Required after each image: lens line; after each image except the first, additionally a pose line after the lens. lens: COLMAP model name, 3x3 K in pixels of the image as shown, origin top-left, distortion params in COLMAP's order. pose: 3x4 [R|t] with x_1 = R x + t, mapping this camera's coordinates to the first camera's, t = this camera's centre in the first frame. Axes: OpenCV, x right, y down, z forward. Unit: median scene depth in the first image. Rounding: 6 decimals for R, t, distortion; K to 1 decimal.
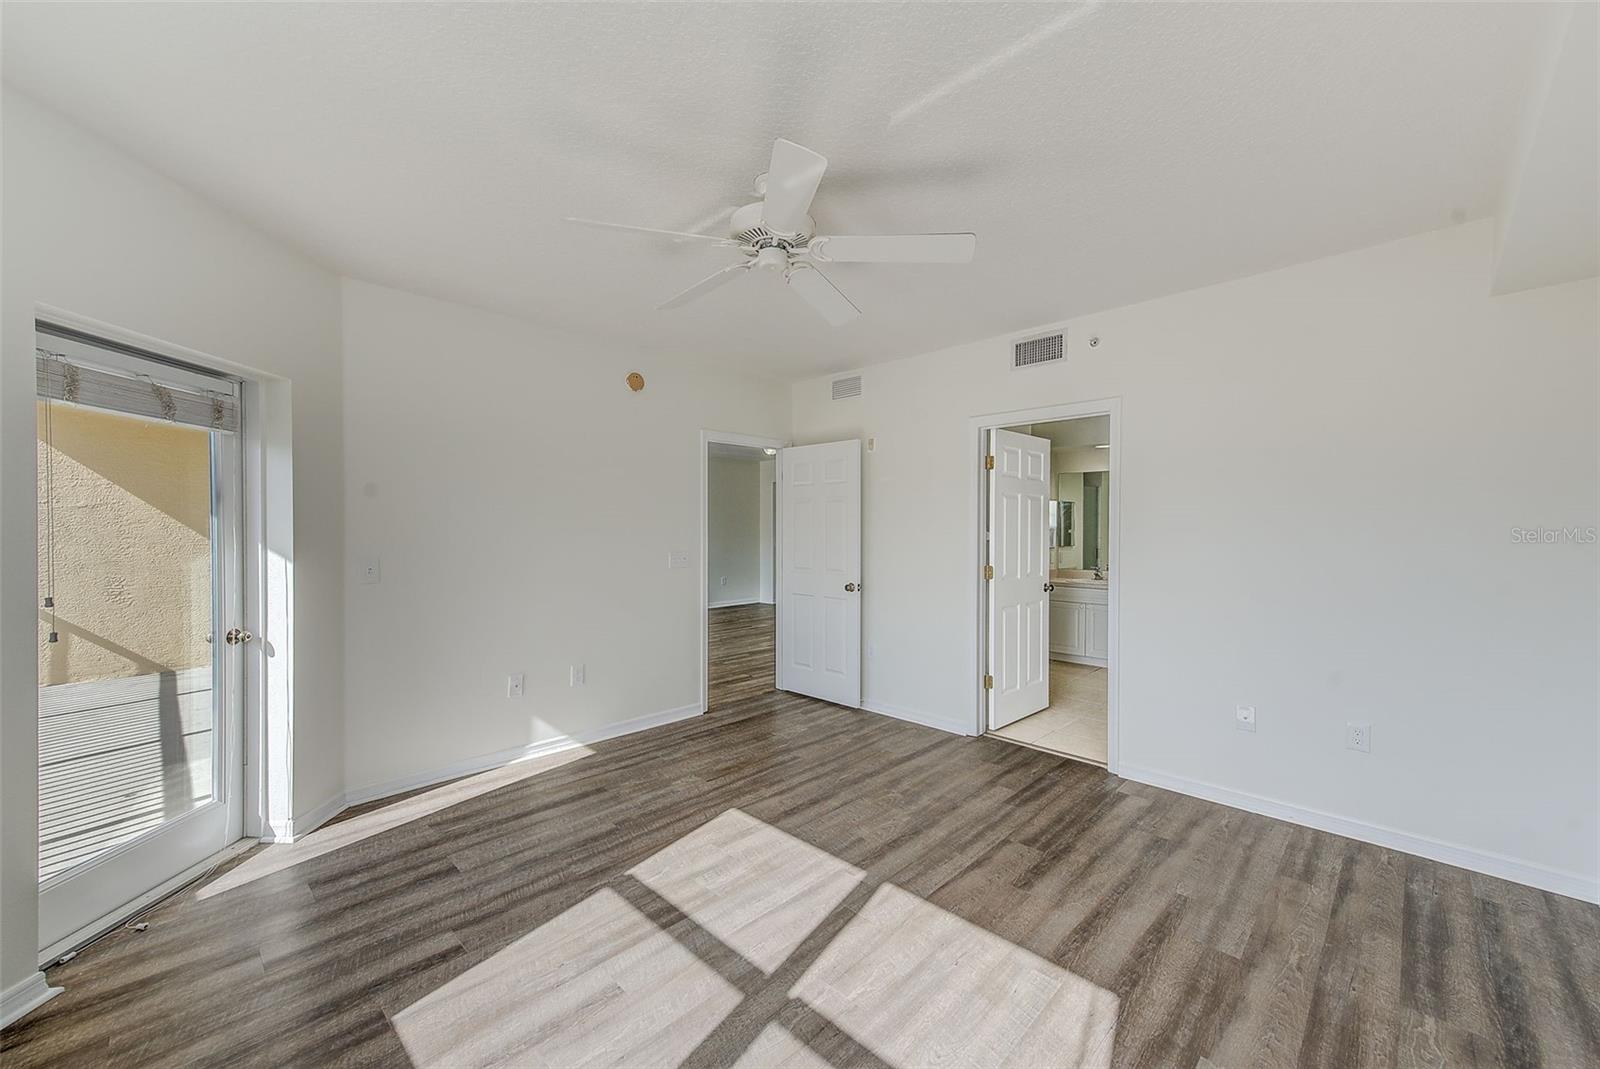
lens RADIAL K [[629.6, 0, 798.7], [0, 629.6, 529.5], [0, 0, 1]] dist [0.018822, -0.001282]
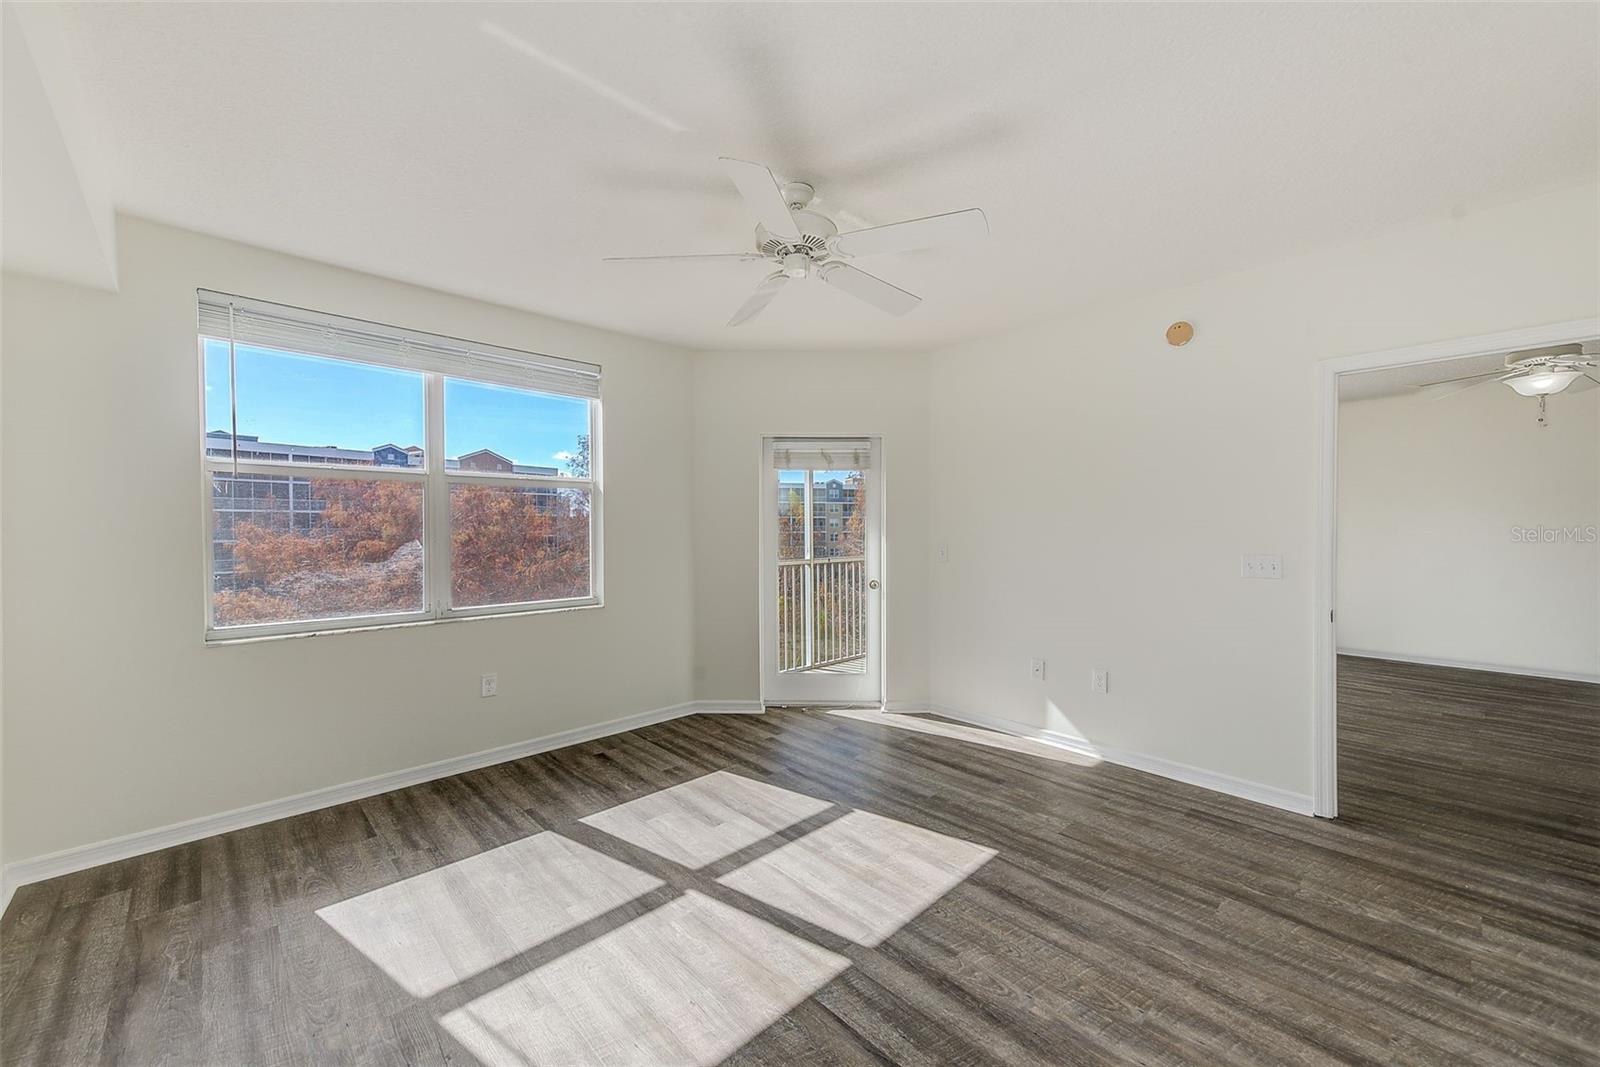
lens RADIAL K [[629.6, 0, 800.1], [0, 629.6, 533.2], [0, 0, 1]] dist [0.018822, -0.001282]
pose [[-0.050403, 0.012254, -0.998654, 0.853732], [-0.001492, 0.999923, 0.012345, 0.013242], [0.998728, 0.002112, -0.050381, 0.912354]]
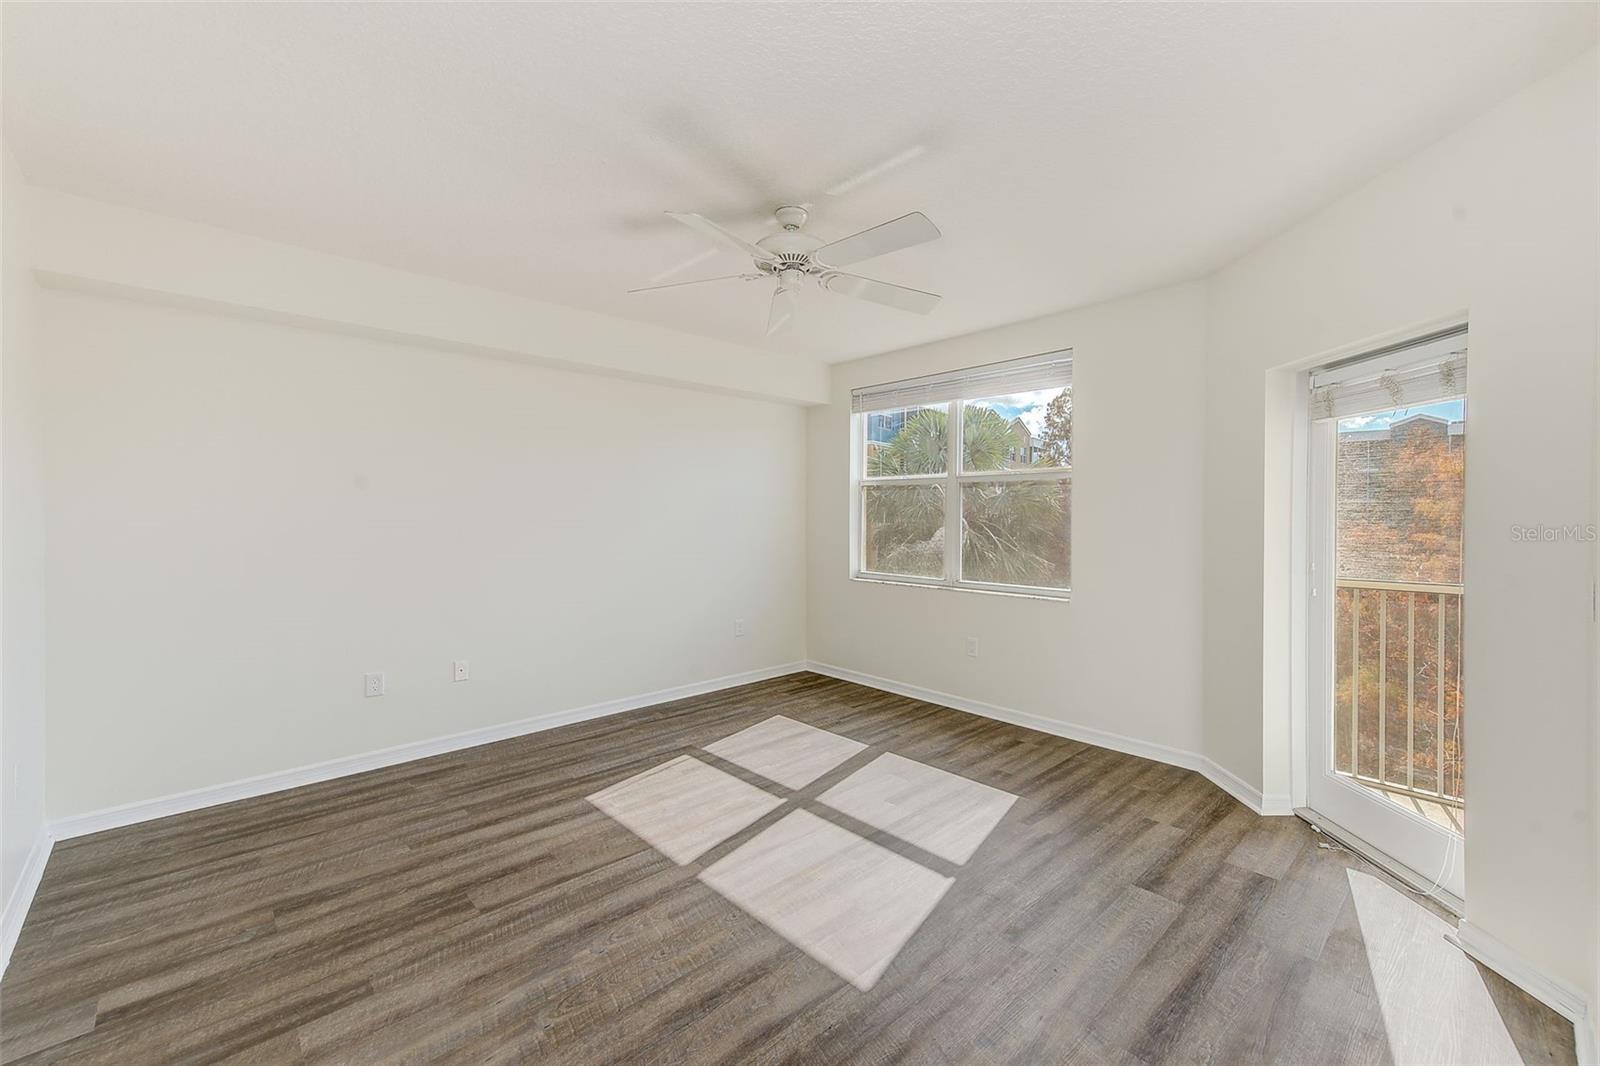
lens RADIAL K [[629.6, 0, 799.8], [0, 629.6, 522.9], [0, 0, 1]] dist [0.018822, -0.001282]
pose [[-0.998907, -0.003790, 0.046589, -0.091458], [-0.002995, 0.999849, 0.017130, 0.006569], [-0.046647, 0.016971, -0.998767, 1.838192]]
